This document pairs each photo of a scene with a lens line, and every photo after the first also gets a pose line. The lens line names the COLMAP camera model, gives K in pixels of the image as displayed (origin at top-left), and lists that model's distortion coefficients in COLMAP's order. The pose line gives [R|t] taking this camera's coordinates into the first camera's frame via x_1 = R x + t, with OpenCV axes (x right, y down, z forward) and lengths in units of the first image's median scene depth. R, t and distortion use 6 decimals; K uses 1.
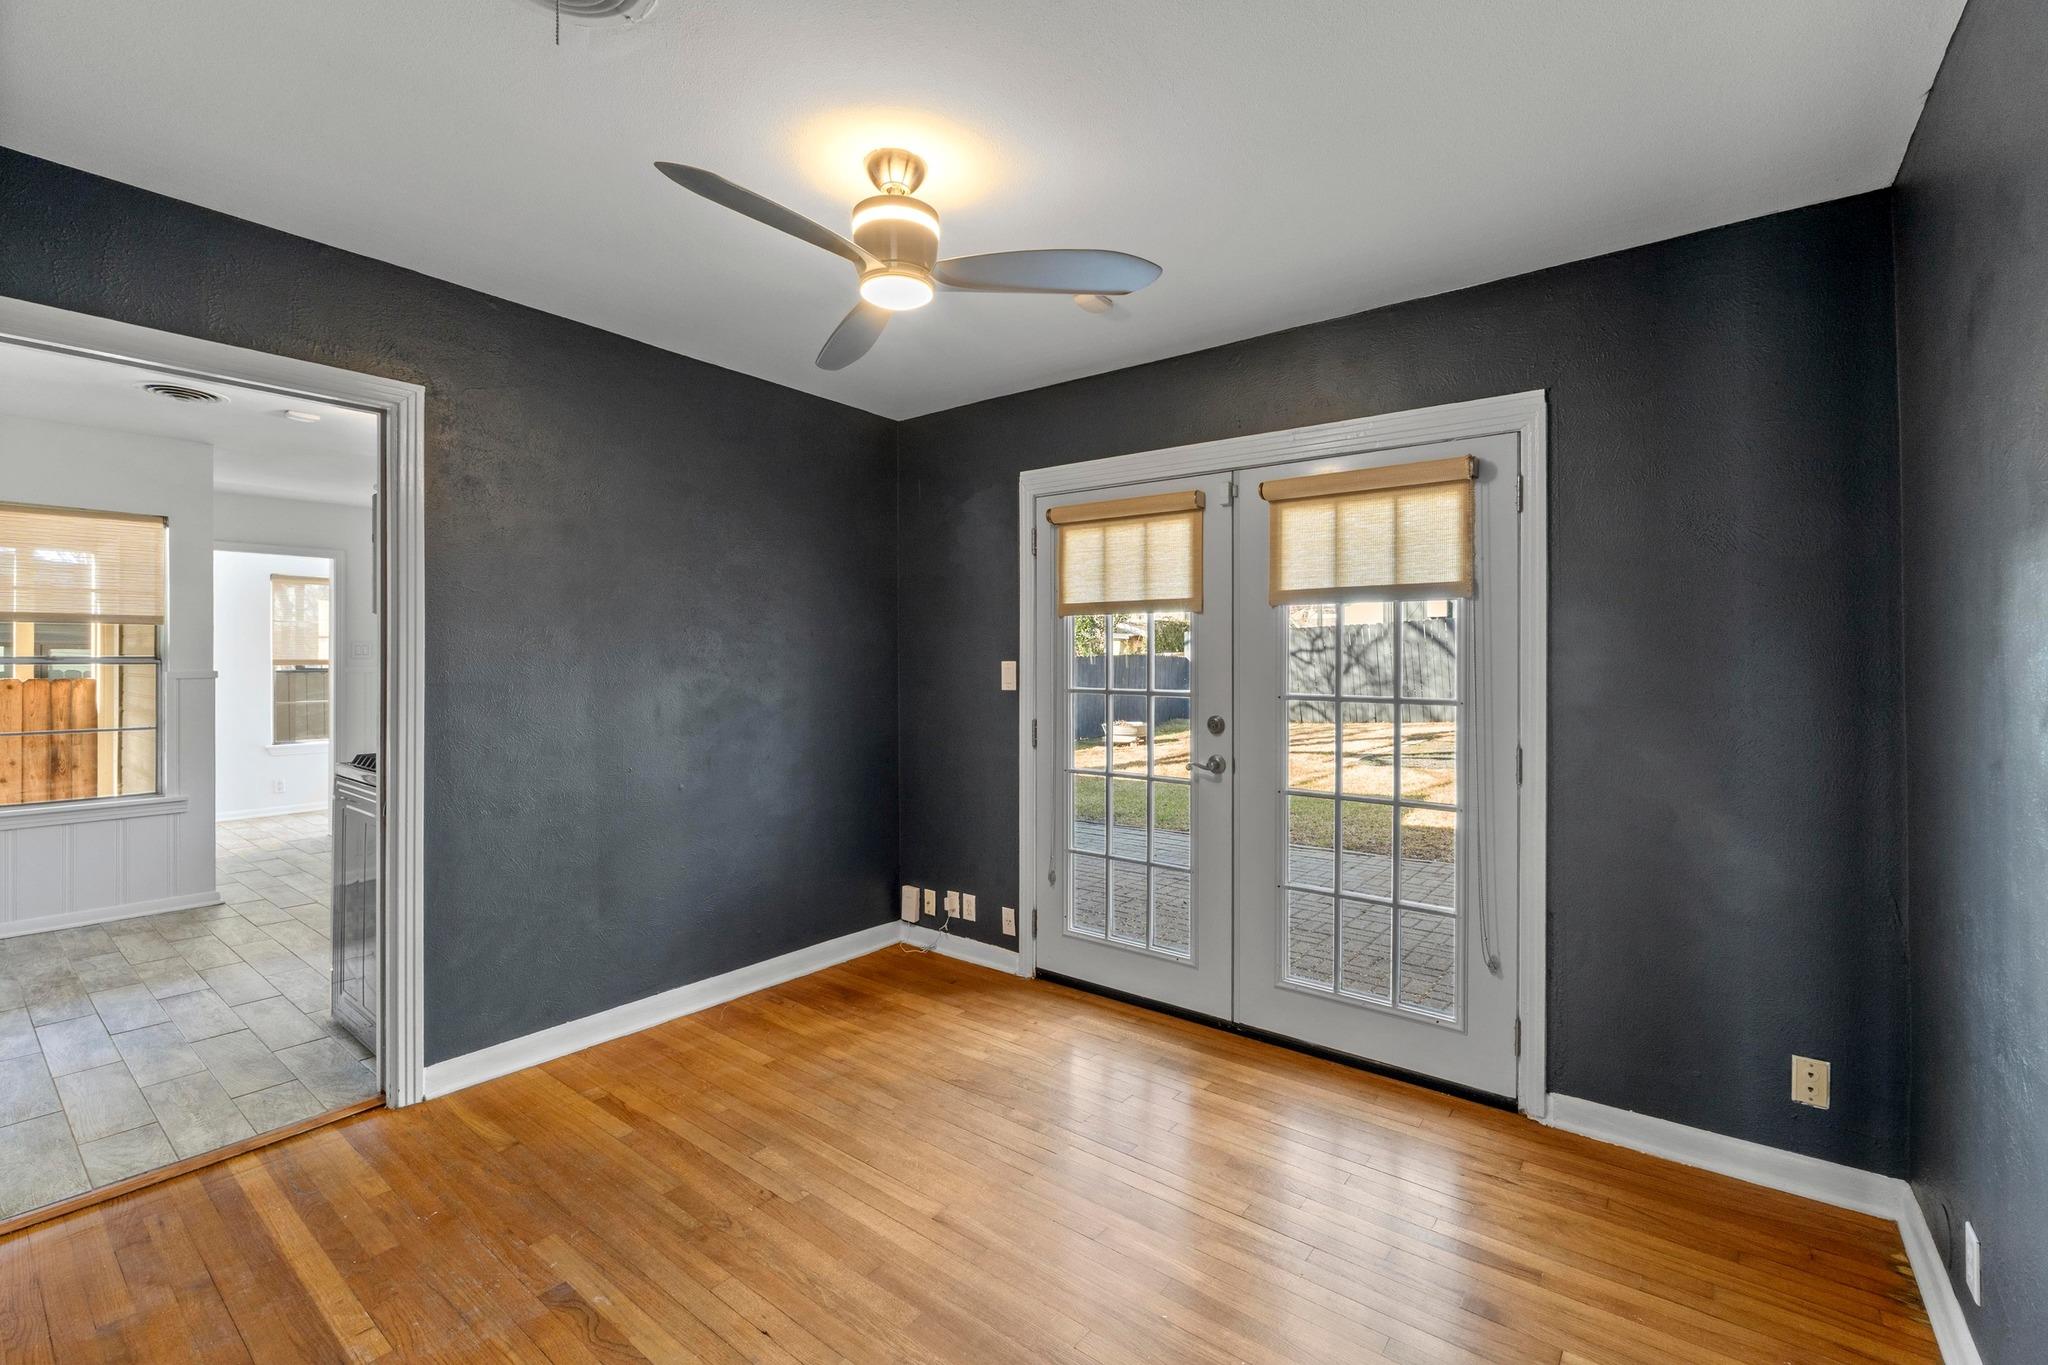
lens RADIAL K [[868.7, 0, 1032.5], [0, 868.7, 649.3], [0, 0, 1]] dist [-0.000715, -0.000133]
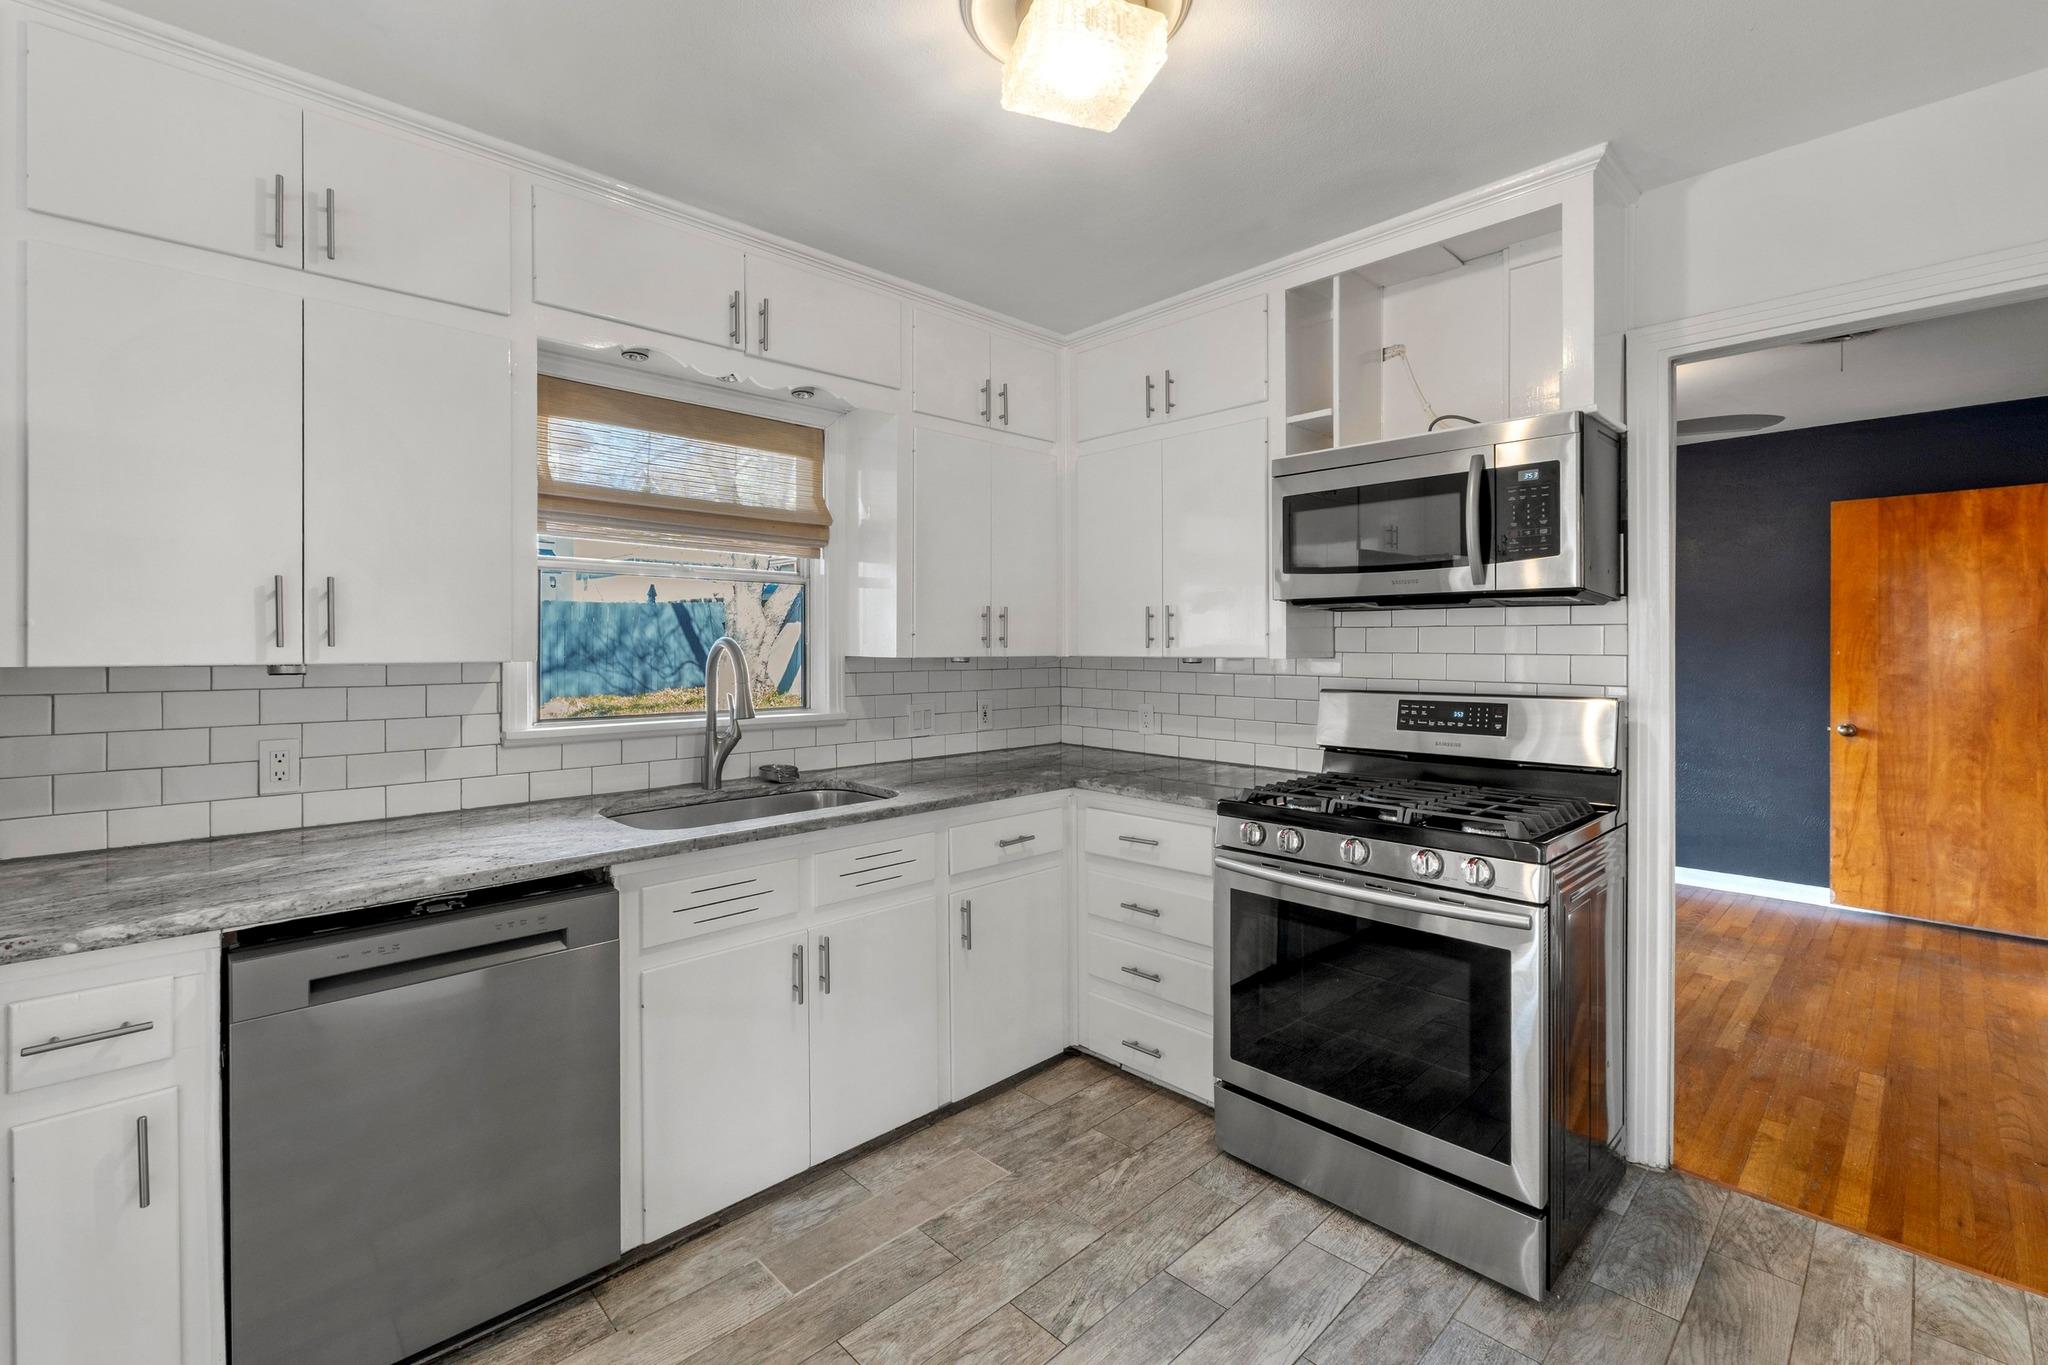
lens RADIAL K [[889.0, 0, 1011.4], [0, 889.0, 650.0], [0, 0, 1]] dist [-0.000805, -0.000274]
pose [[0.155079, -0.007451, 0.987874, -1.659130], [-0.005529, 0.999949, 0.008410, 0.011358], [-0.987887, -0.006767, 0.155030, 1.468564]]
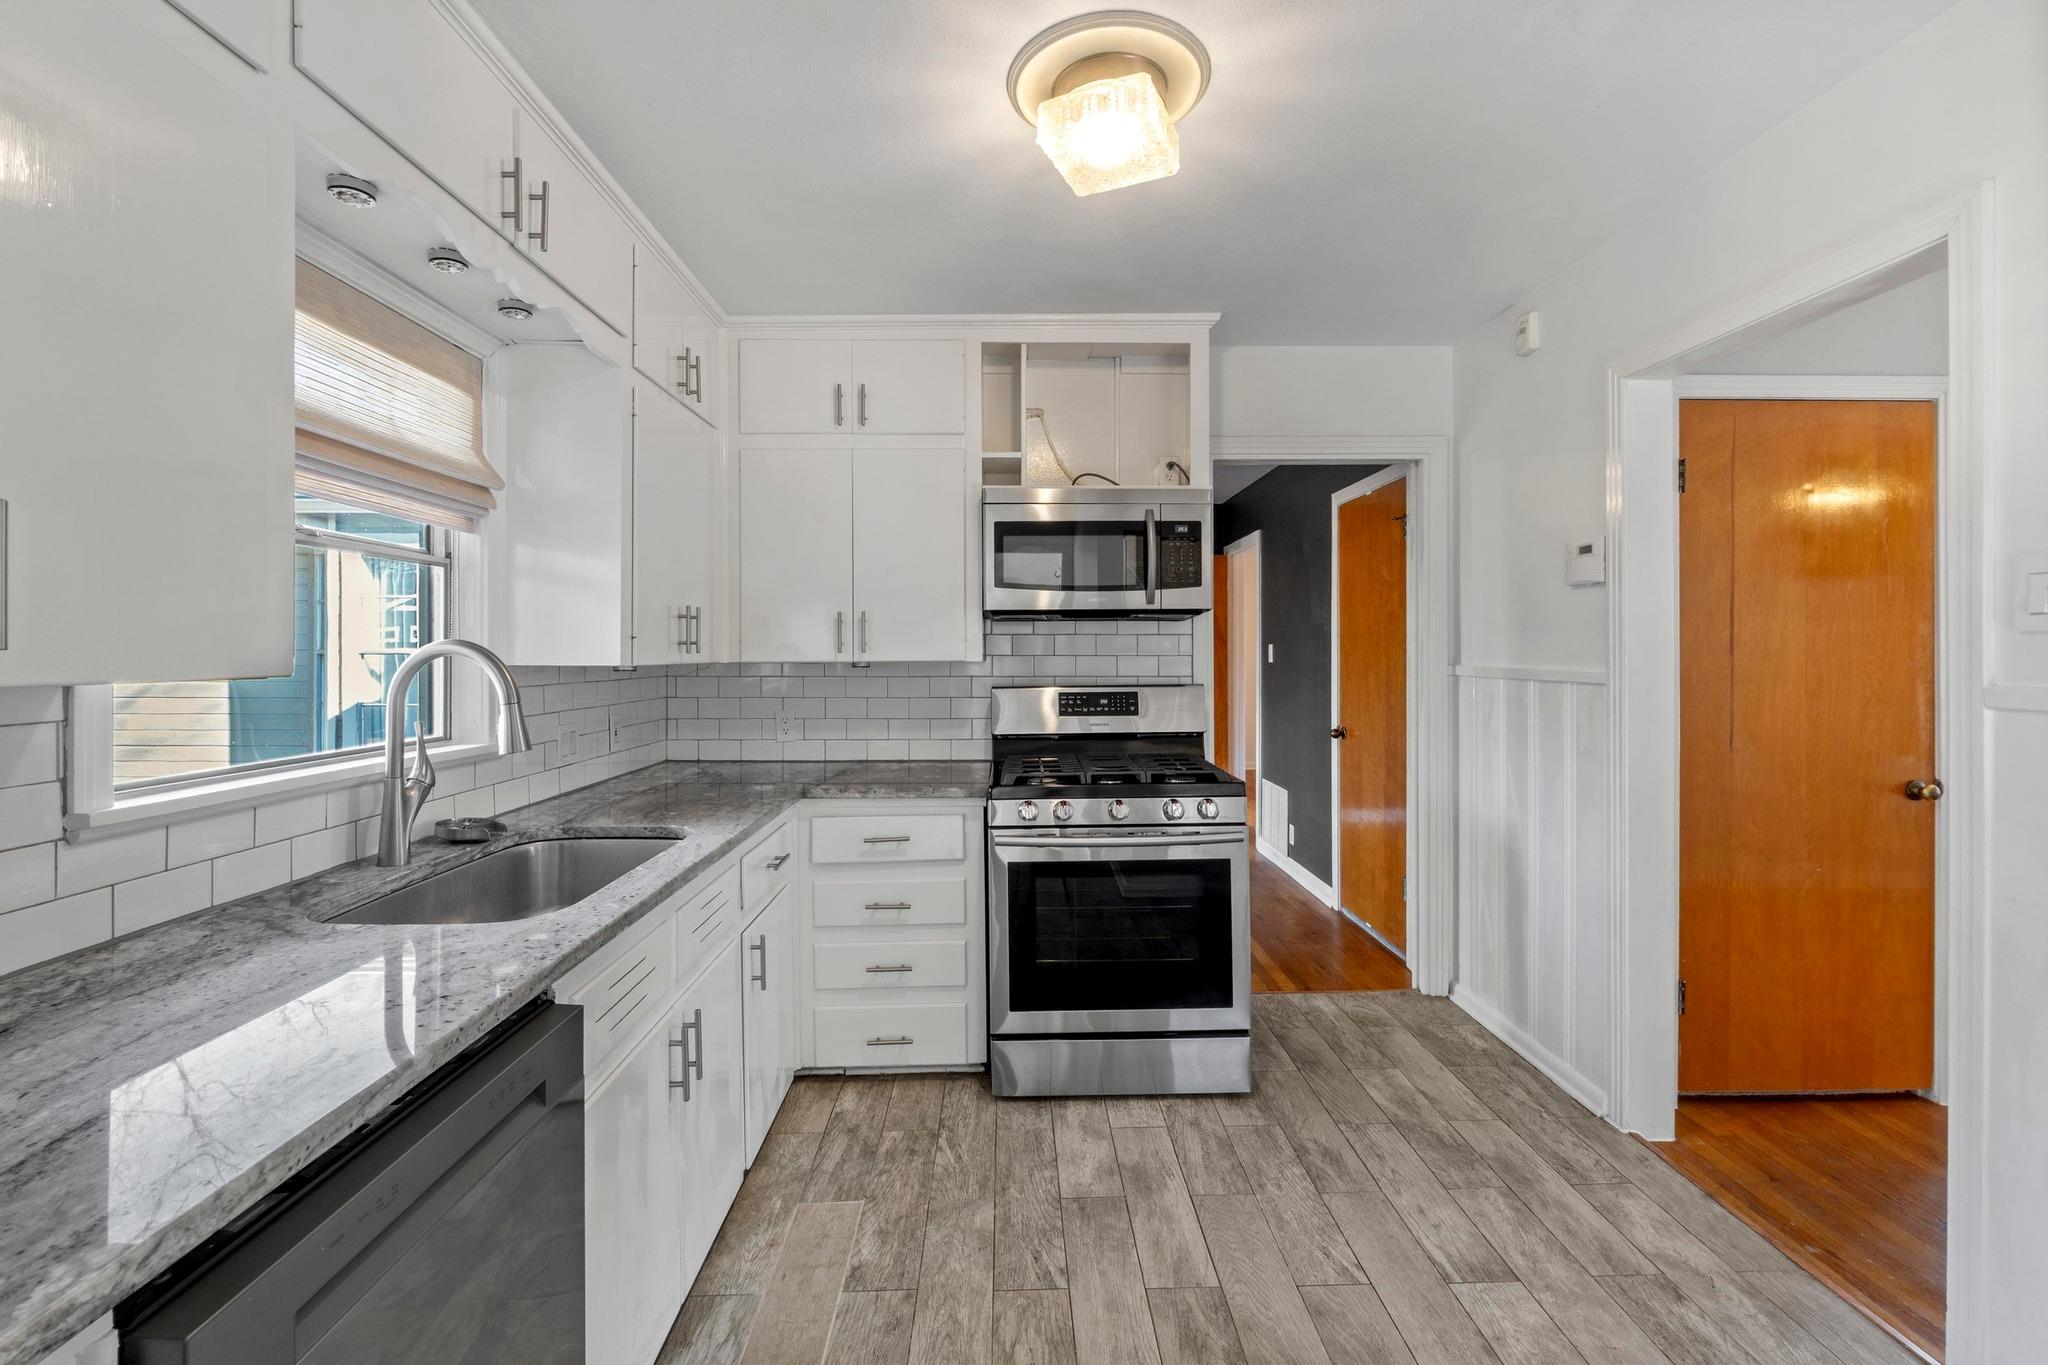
lens RADIAL K [[868.7, 0, 1032.5], [0, 868.7, 649.3], [0, 0, 1]] dist [-0.000715, -0.000133]
pose [[-0.628630, 0.003253, 0.777698, -1.543408], [-0.001295, 0.999985, -0.005230, 0.018053], [-0.777704, -0.004295, -0.628616, 1.962714]]
